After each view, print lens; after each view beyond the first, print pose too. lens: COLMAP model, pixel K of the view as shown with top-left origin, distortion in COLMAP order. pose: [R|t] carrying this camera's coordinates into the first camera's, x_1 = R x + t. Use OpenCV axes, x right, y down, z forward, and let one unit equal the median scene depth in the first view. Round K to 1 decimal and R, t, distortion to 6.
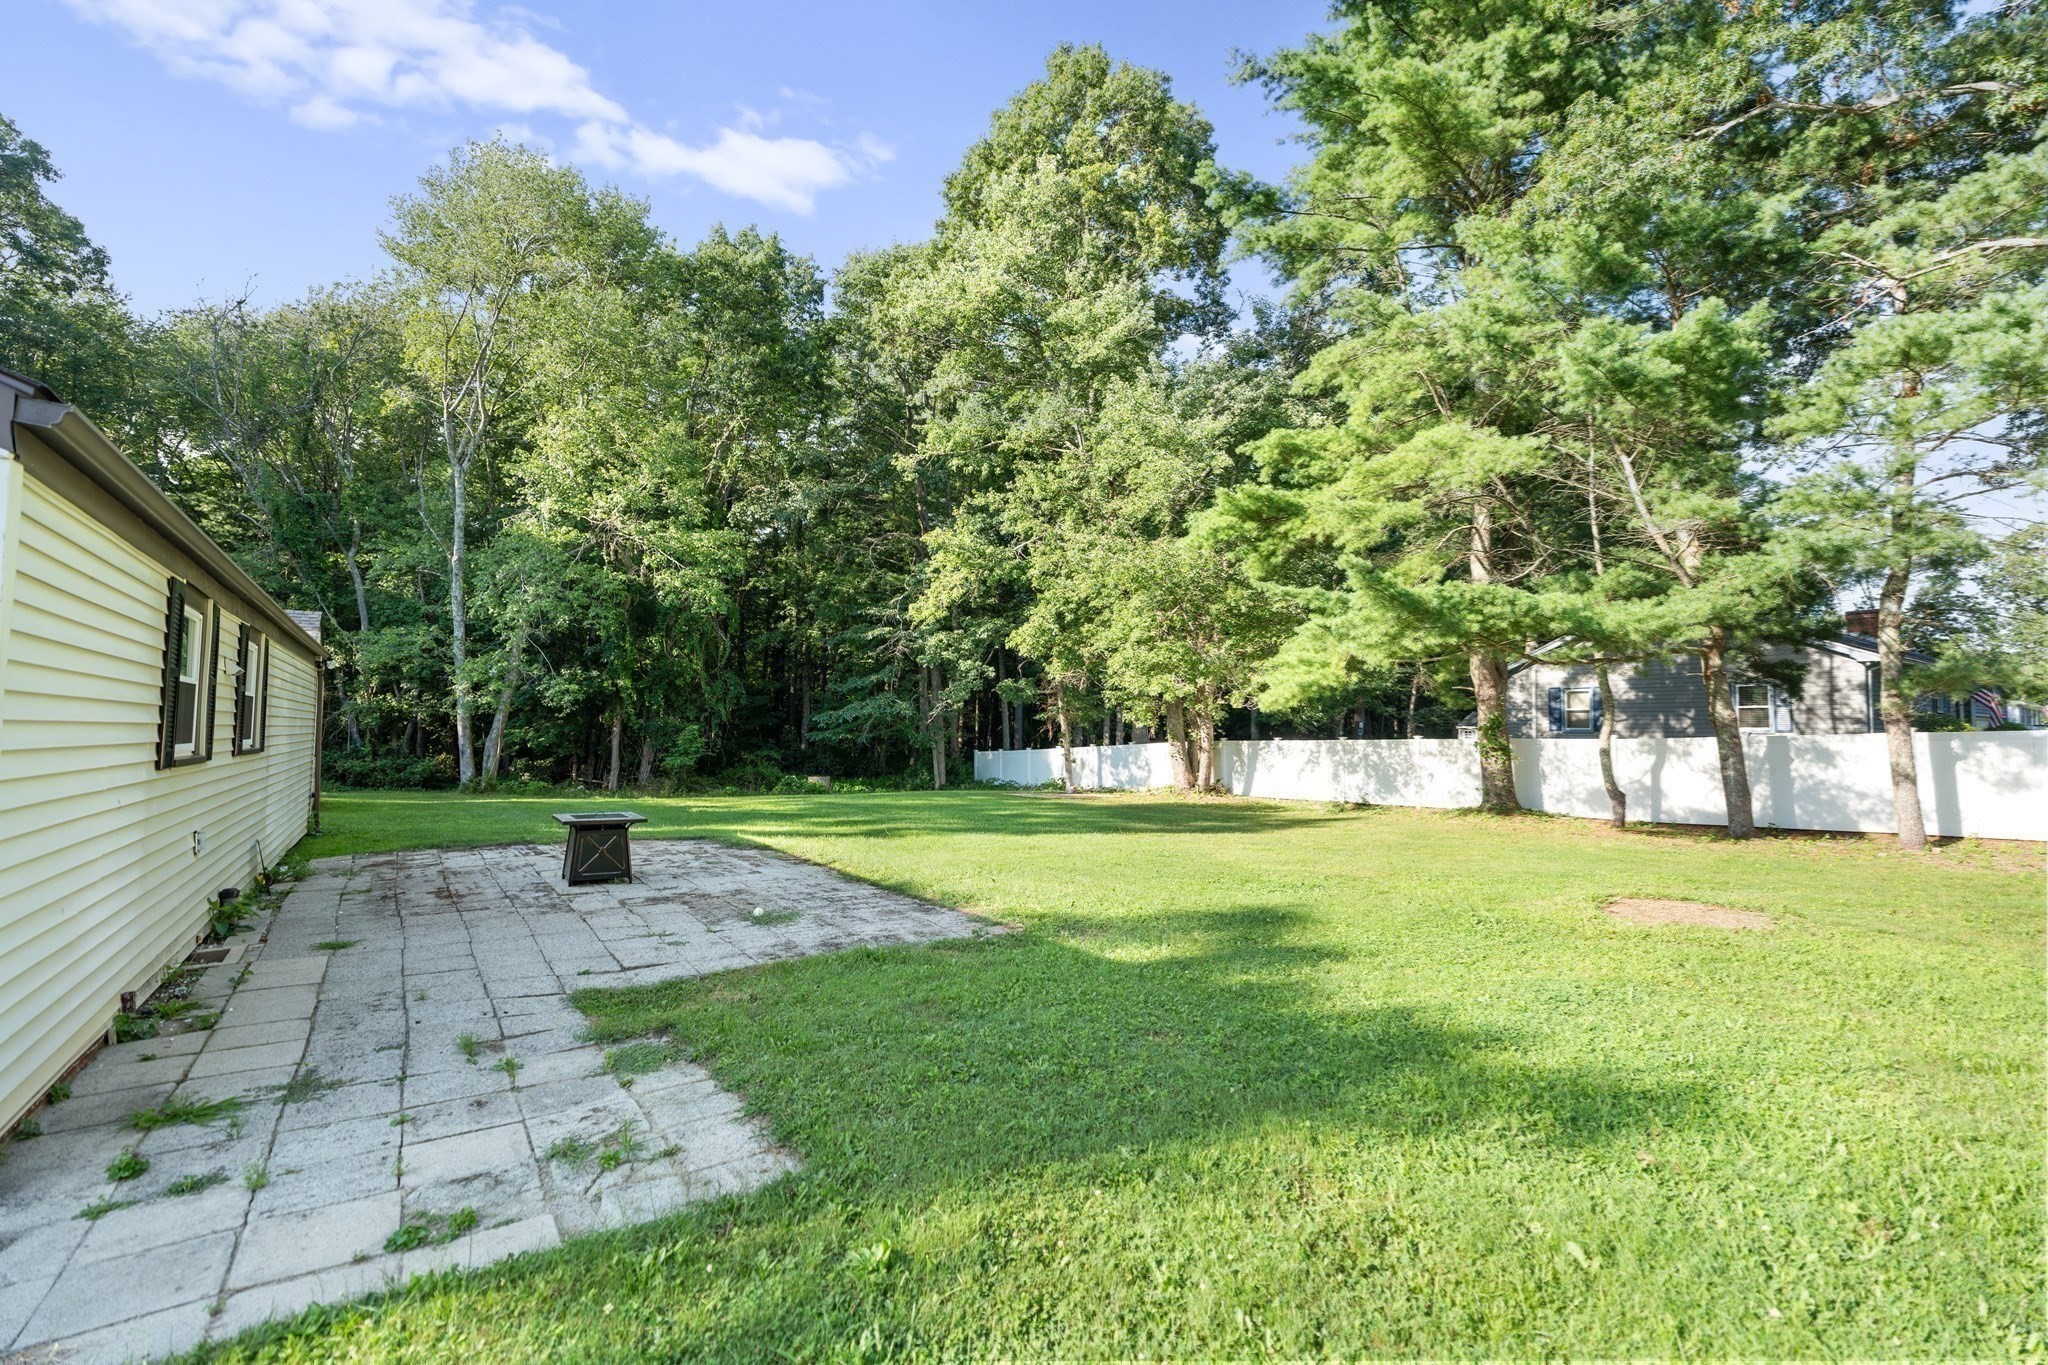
lens RADIAL K [[911.0, 0, 1024.0], [0, 911.0, 682.5], [0, 0, 1]] dist [0.024851, 0.000085]
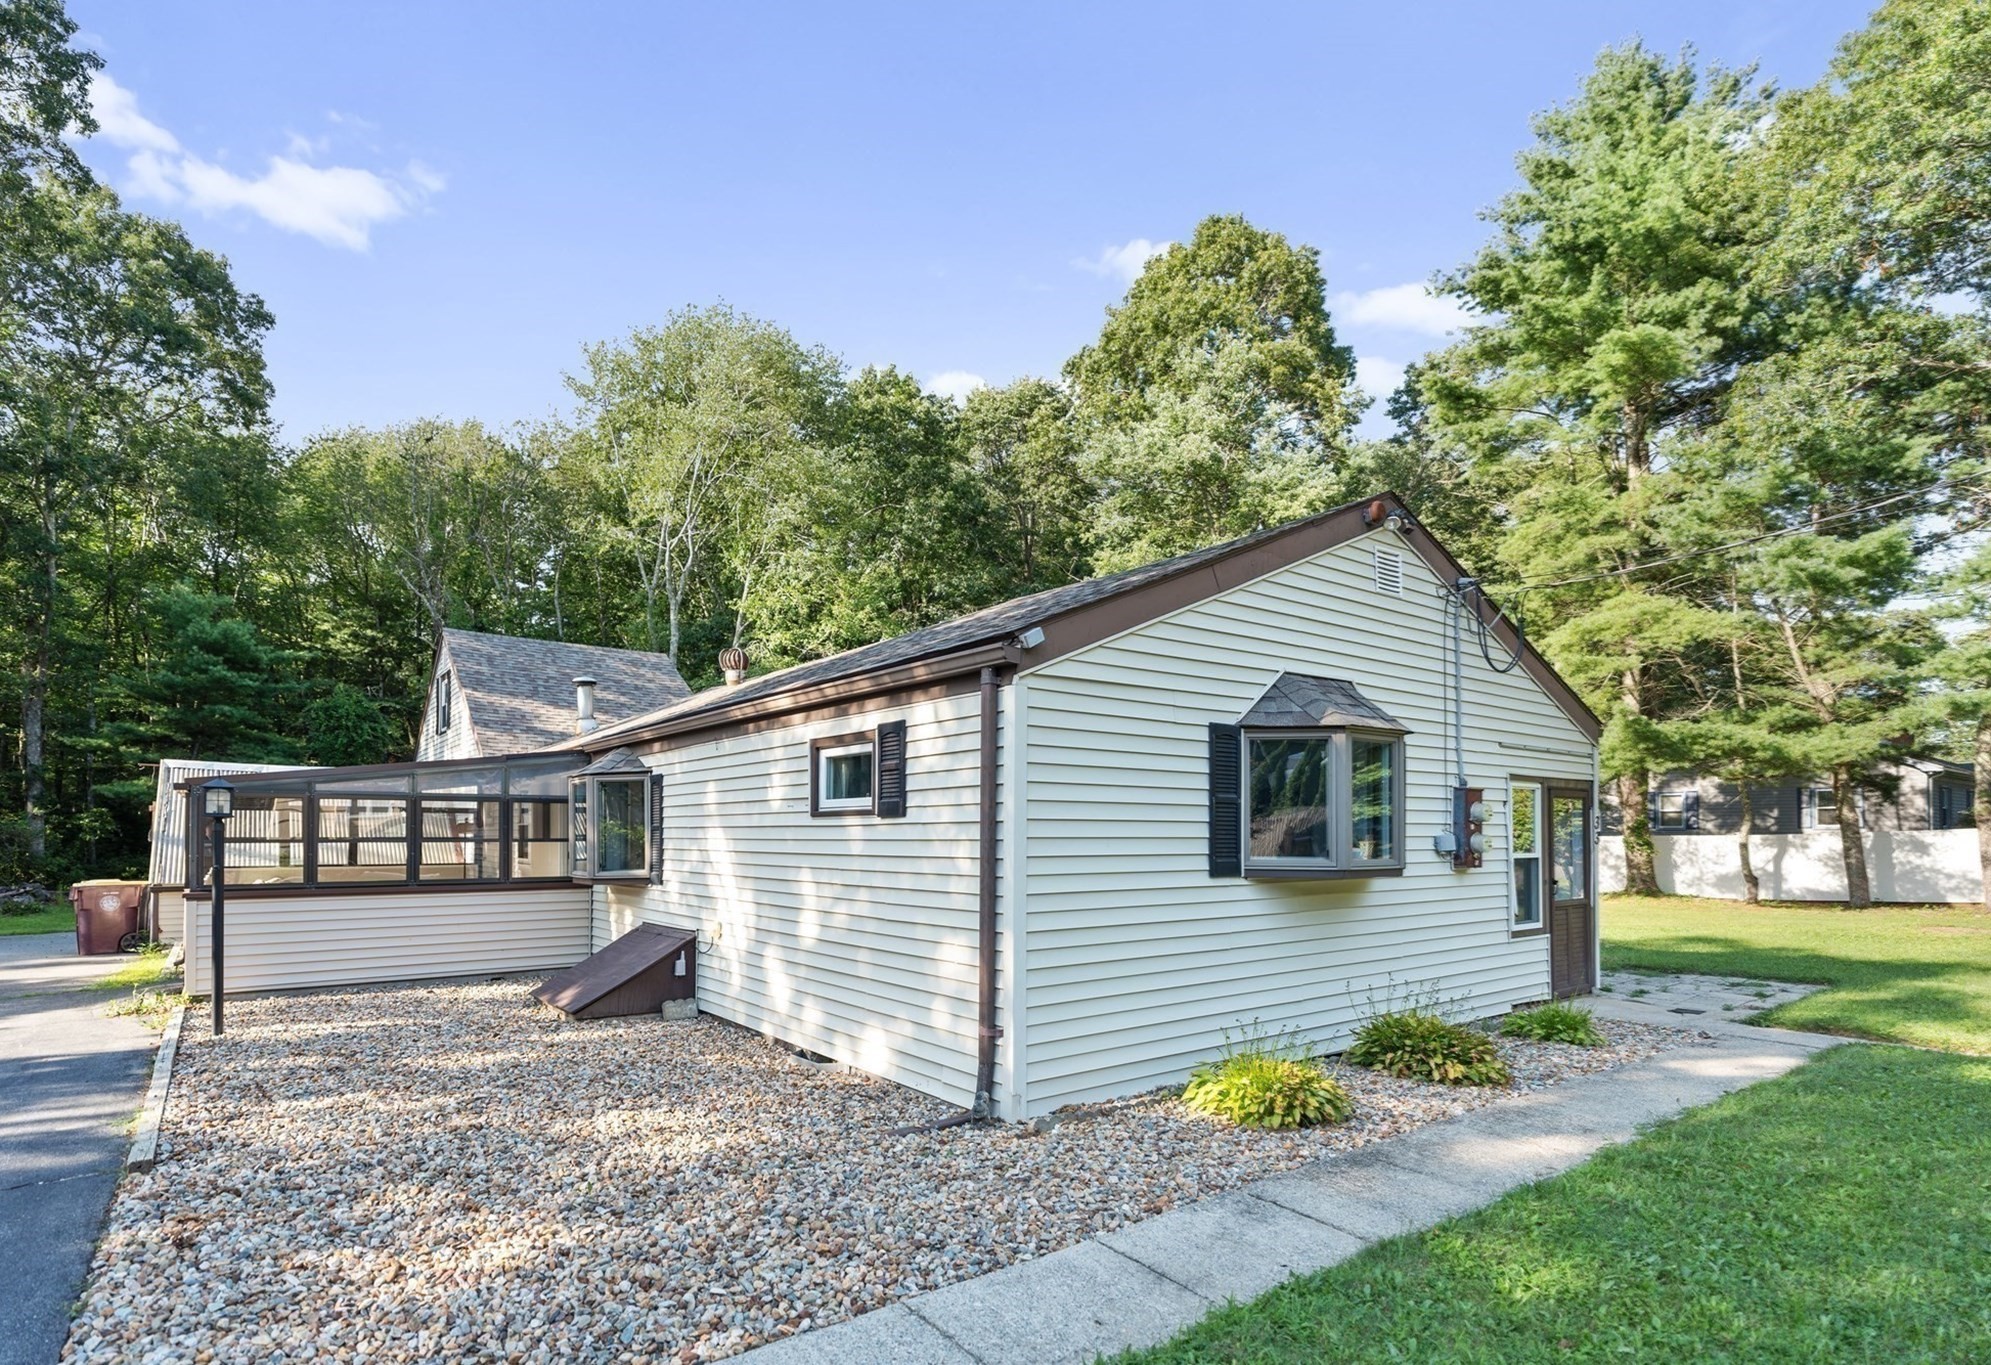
lens RADIAL K [[962.1, 0, 992.5], [0, 962.1, 817.1], [0, 0, 1]] dist [-0.000417, 0.016006]
pose [[0.999481, -0.006199, 0.031603, -0.400964], [0.005041, 0.999318, 0.036570, -0.016544], [-0.031808, -0.036392, 0.998831, -0.274118]]
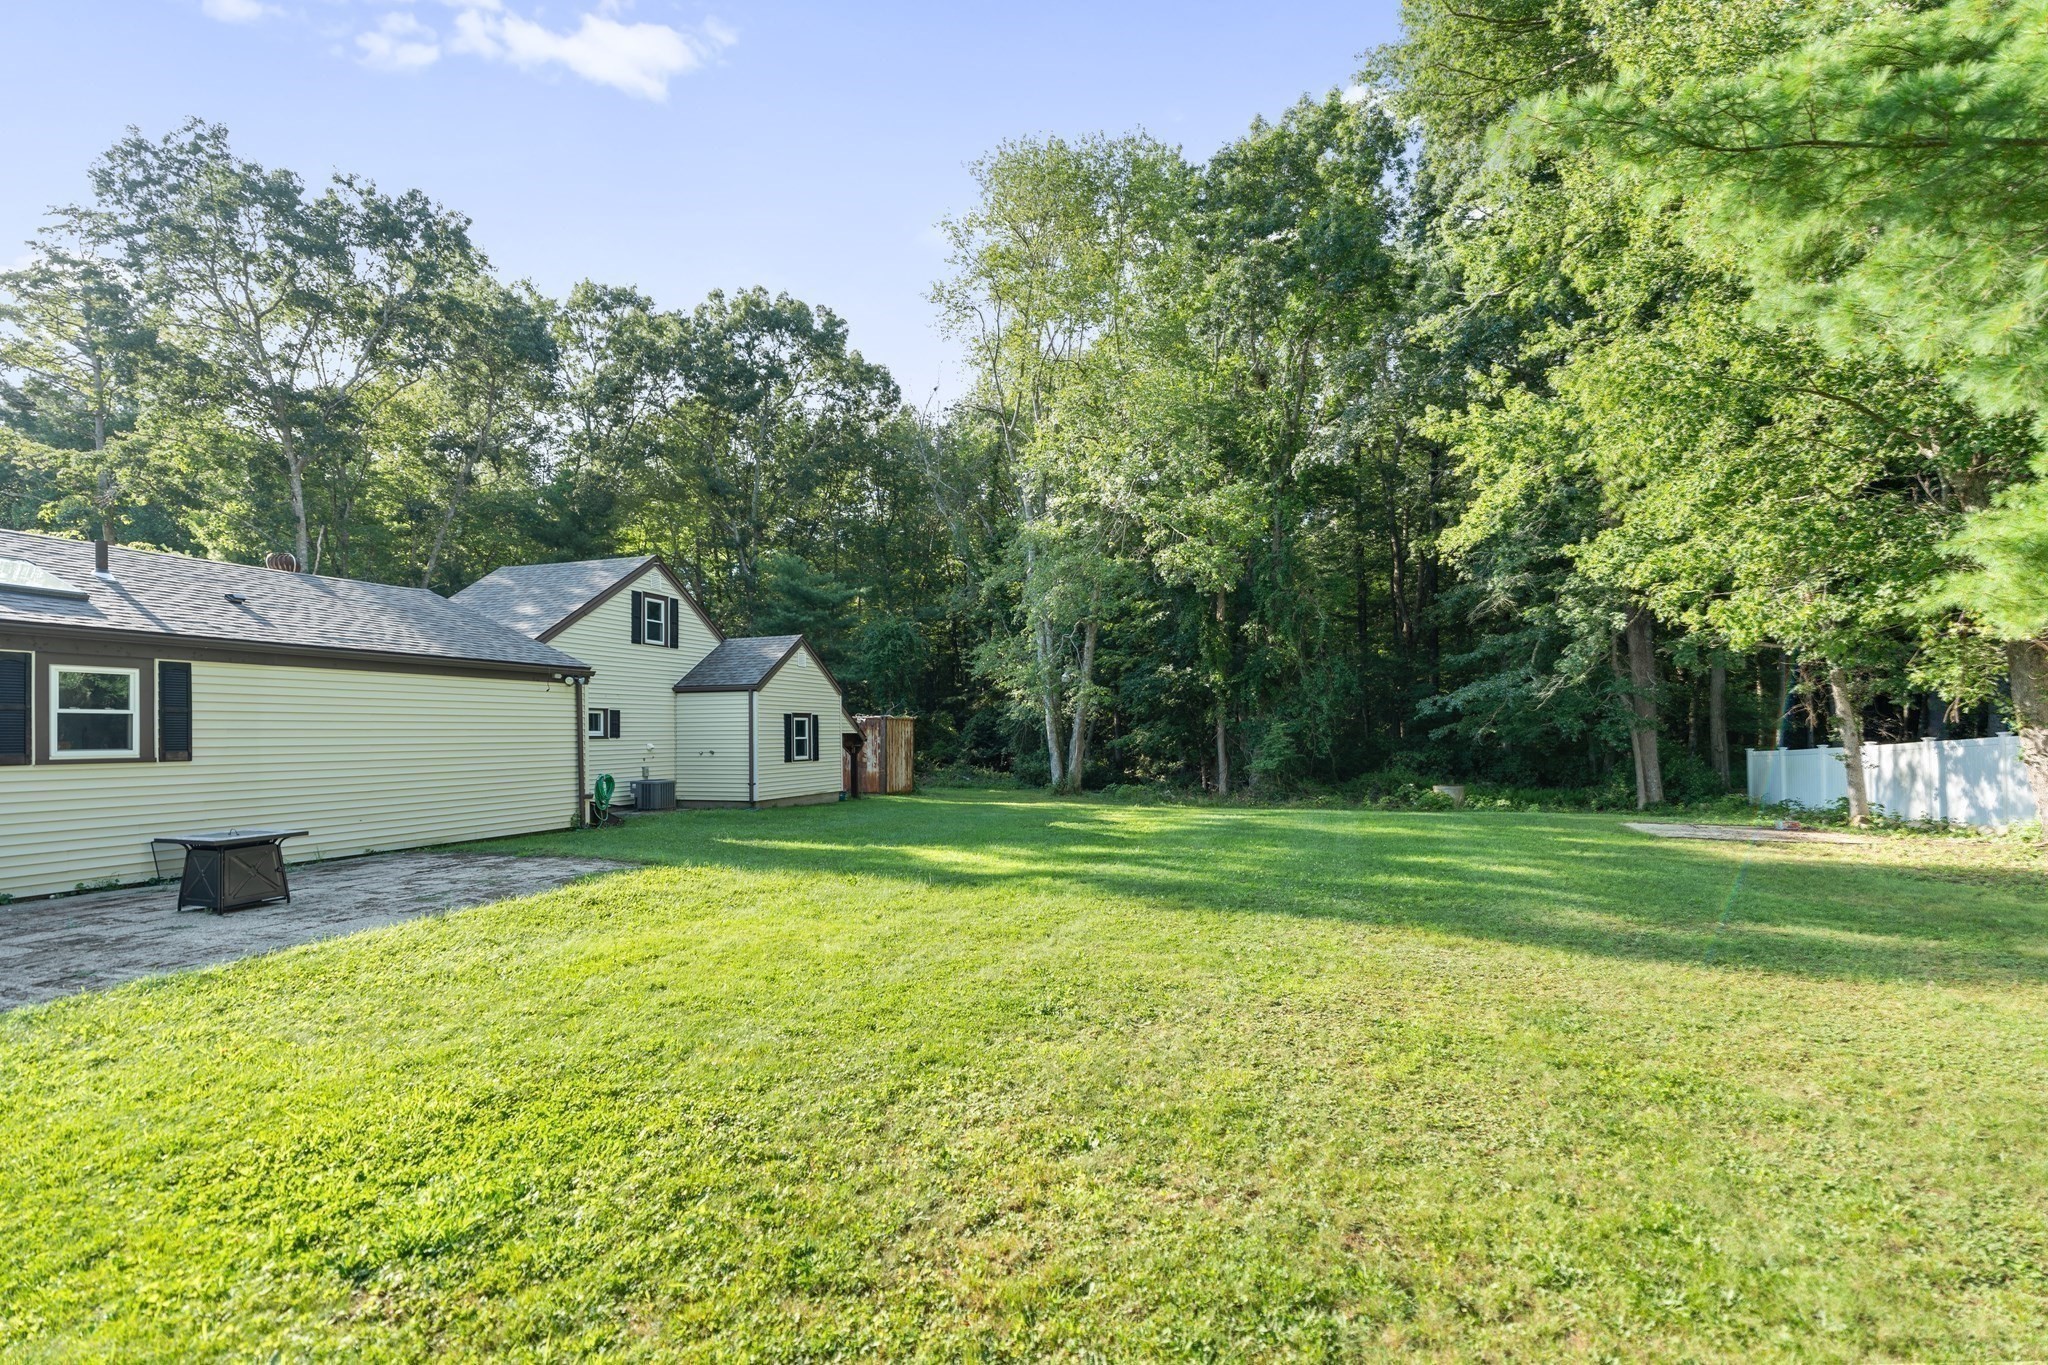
lens RADIAL K [[937.3, 0, 1024.5], [0, 937.3, 741.2], [0, 0, 1]] dist [0.000156, -0.000045]
pose [[0.634603, -0.014008, -0.772711, 0.301099], [0.060974, 0.997627, 0.031991, 0.038010], [0.770429, -0.067417, 0.633951, 0.460848]]
